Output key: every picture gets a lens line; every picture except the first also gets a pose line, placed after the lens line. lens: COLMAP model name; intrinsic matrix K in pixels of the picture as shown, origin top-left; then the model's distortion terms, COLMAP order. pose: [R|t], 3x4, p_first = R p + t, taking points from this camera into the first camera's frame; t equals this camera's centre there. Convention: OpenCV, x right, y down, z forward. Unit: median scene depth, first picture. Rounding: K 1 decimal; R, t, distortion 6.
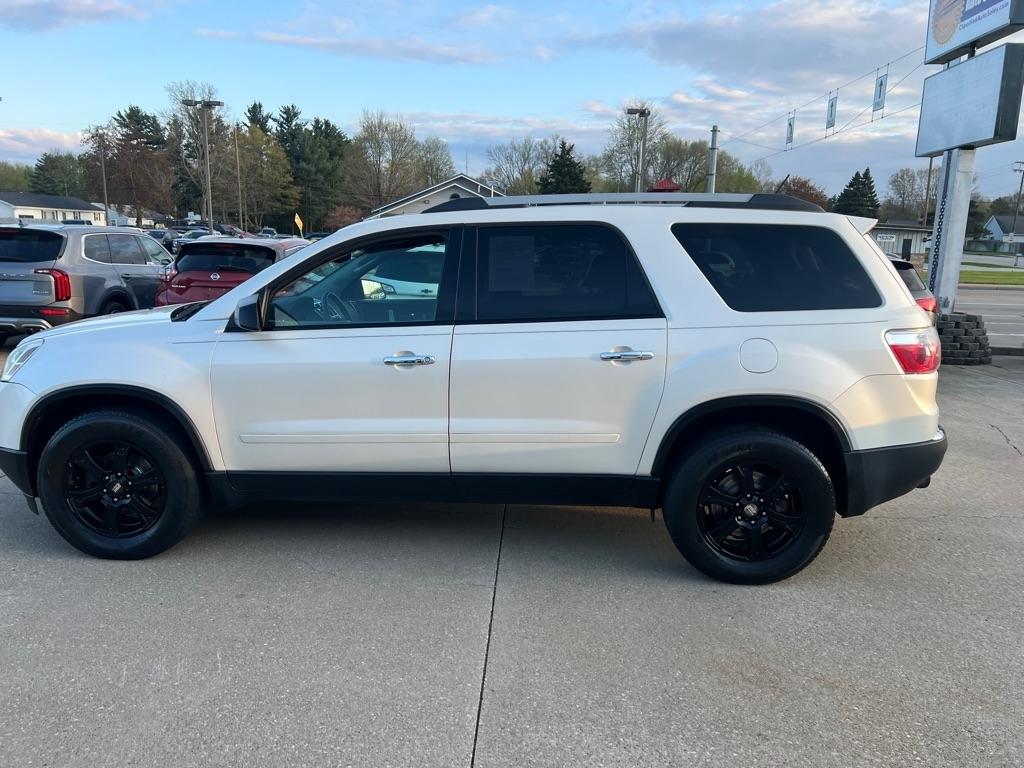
lens RADIAL K [[785.8, 0, 512.0], [0, 785.8, 384.0], [0, 0, 1]] dist [0.027582, -0.006668]
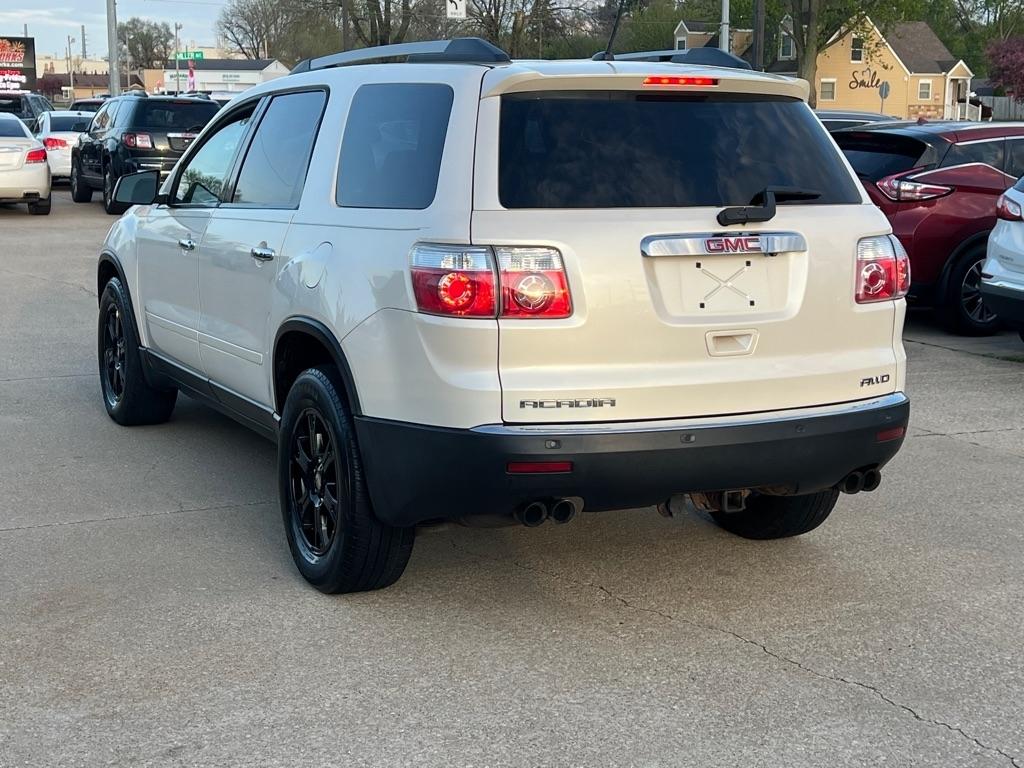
lens RADIAL K [[1560.8, 0, 512.0], [0, 1560.8, 384.0], [0, 0, 1]] dist [0.217444, -0.761456]
pose [[0.486171, 0.137509, -0.862977, 1.613233], [-0.161817, 0.984629, 0.065731, -0.050635], [0.858751, 0.107688, 0.500949, 0.421877]]
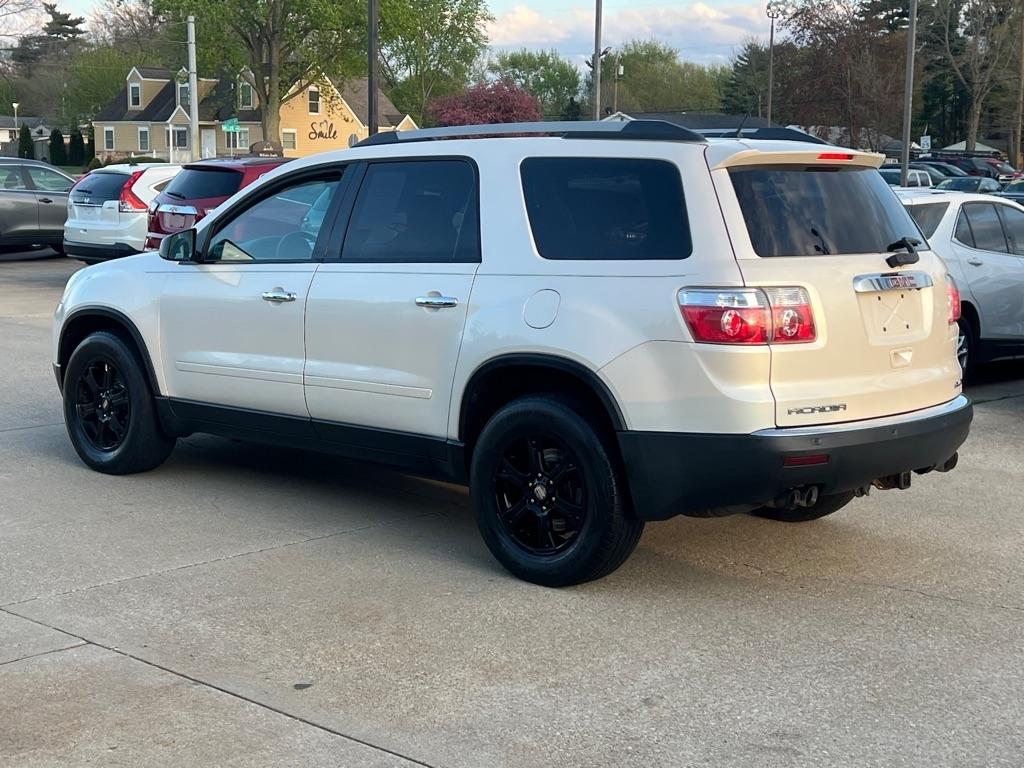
lens RADIAL K [[1560.8, 0, 512.0], [0, 1560.8, 384.0], [0, 0, 1]] dist [0.217444, -0.761456]
pose [[0.769272, 0.082305, -0.633598, 1.332380], [-0.118319, 0.992867, -0.014681, 0.072230], [0.627871, 0.086261, 0.773523, -0.329540]]
